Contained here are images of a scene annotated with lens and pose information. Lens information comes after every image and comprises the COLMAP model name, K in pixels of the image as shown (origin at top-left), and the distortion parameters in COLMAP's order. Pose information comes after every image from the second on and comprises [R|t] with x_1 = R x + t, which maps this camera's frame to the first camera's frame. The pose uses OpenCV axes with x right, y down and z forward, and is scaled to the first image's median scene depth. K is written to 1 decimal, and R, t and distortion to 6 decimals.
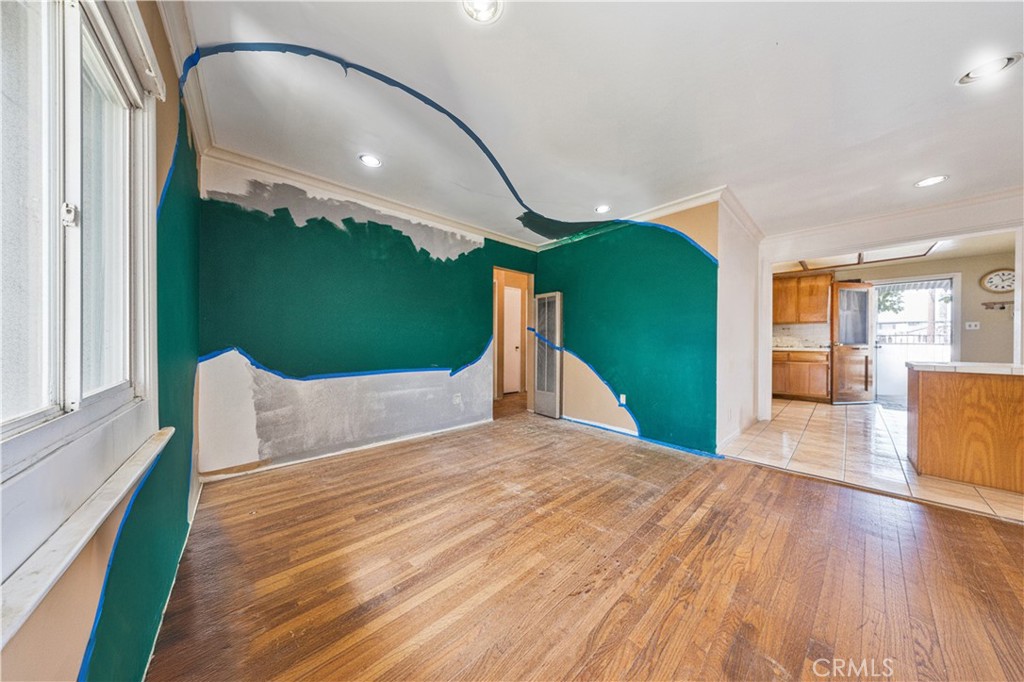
lens RADIAL K [[300.2, 0, 512.0], [0, 300.2, 341.0], [0, 0, 1]] dist [-0.000307, 0.000052]
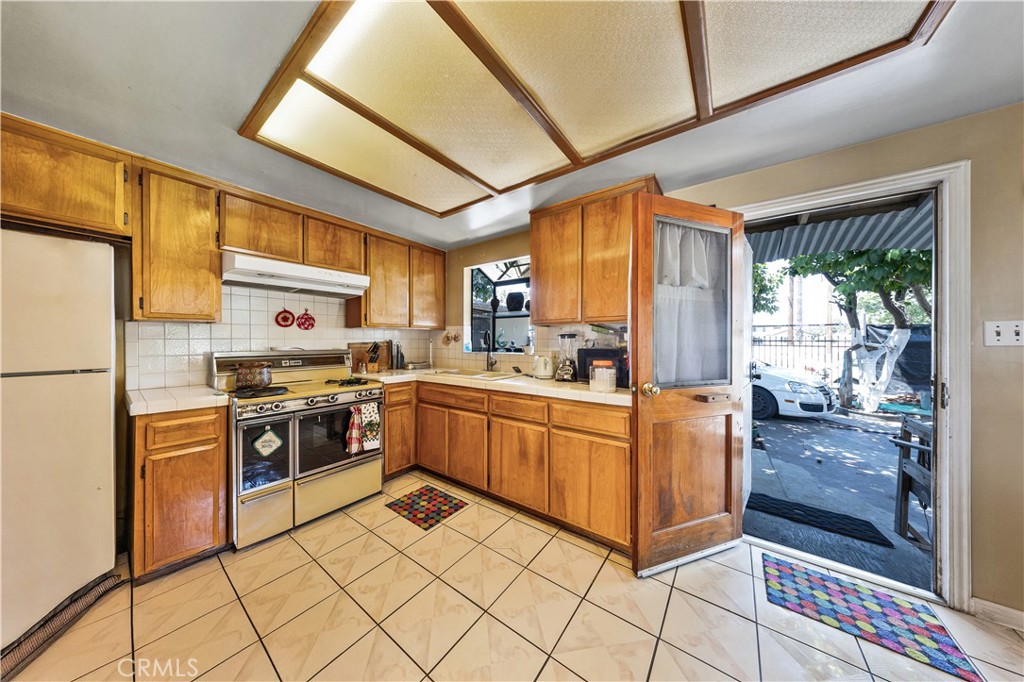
lens RADIAL K [[300.2, 0, 512.0], [0, 300.2, 341.0], [0, 0, 1]] dist [-0.000307, 0.000052]
pose [[0.978225, -0.004069, 0.207507, 0.851523], [0.005485, 0.999965, -0.006252, -0.038629], [-0.207474, 0.007254, 0.978214, 0.702558]]
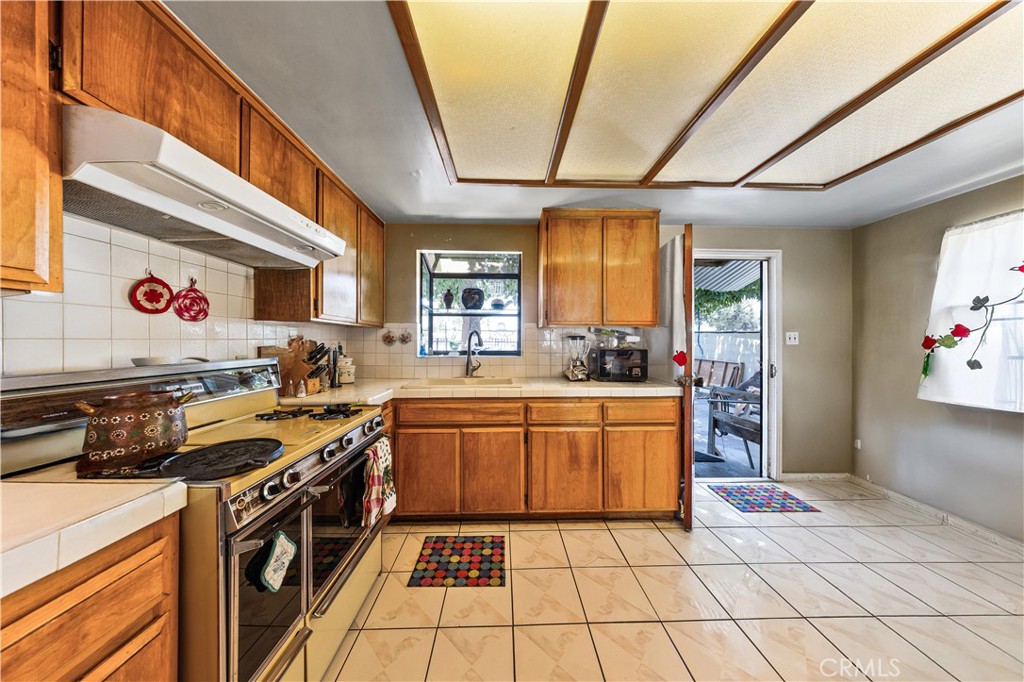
lens RADIAL K [[300.2, 0, 512.0], [0, 300.2, 341.0], [0, 0, 1]] dist [-0.000307, 0.000052]
pose [[0.647636, -0.002949, 0.761944, 0.604442], [0.008407, 0.999959, -0.003275, -0.042682], [-0.761903, 0.008527, 0.647634, 0.897450]]
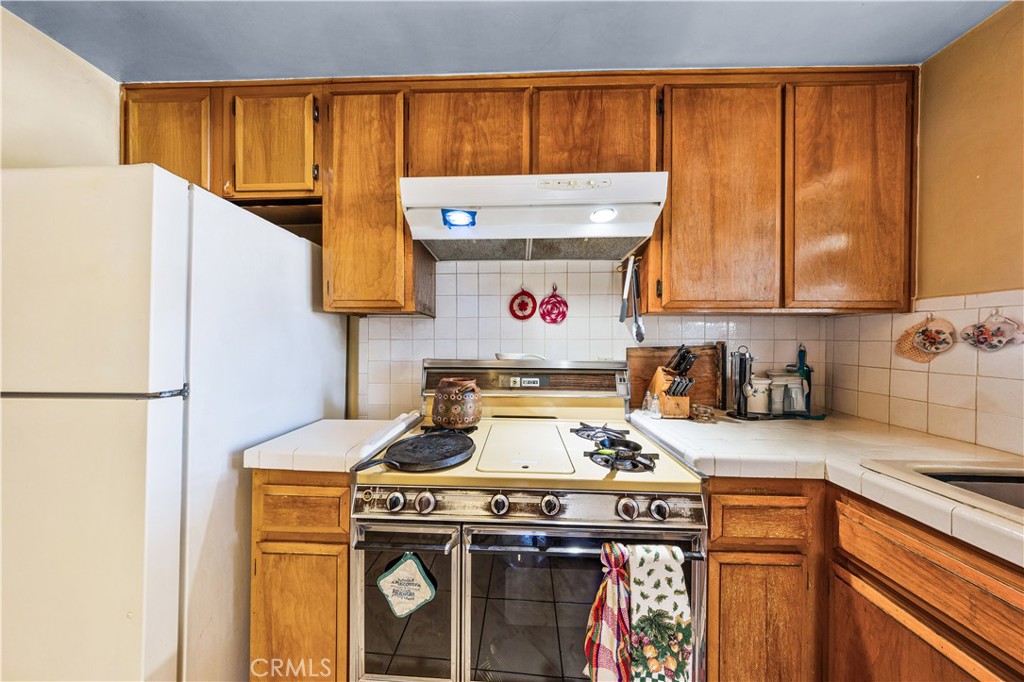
lens RADIAL K [[292.3, 0, 513.2], [0, 292.3, 343.9], [0, 0, 1]] dist [-0.000903, -0.000041]
pose [[0.725793, 0.006573, -0.687882, 0.781713], [-0.007768, 0.999969, 0.001358, -0.043008], [0.687869, 0.004358, 0.725821, 1.033489]]
